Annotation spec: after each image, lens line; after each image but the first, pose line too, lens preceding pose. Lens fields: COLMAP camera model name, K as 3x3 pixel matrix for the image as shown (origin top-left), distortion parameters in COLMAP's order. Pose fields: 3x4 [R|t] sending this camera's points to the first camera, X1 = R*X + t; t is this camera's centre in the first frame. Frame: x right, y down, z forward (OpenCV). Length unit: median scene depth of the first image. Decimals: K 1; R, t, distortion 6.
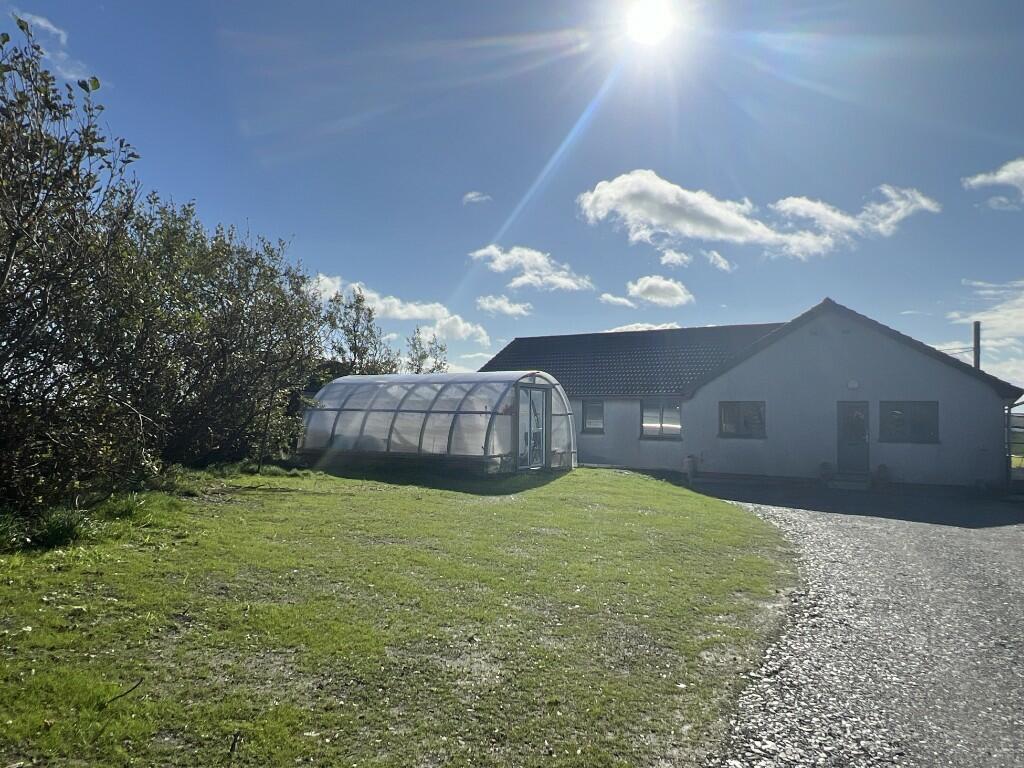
lens RADIAL K [[724.3, 0, 511.2], [0, 724.3, 386.0], [0, 0, 1]] dist [-0.037932, -0.003727]
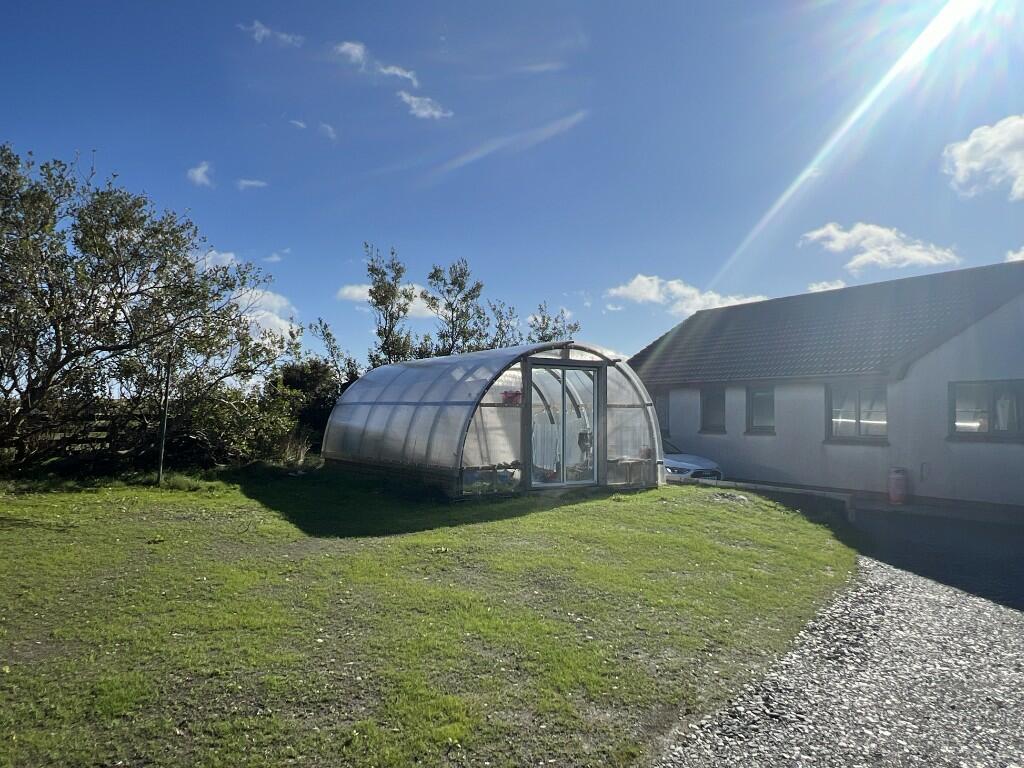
lens RADIAL K [[724.3, 0, 512.8], [0, 724.3, 381.7], [0, 0, 1]] dist [-0.037932, -0.003727]
pose [[0.899918, -0.026289, -0.435265, 0.217156], [0.026414, 0.999634, -0.005765, 0.015465], [0.435258, -0.006309, 0.900284, 0.298854]]
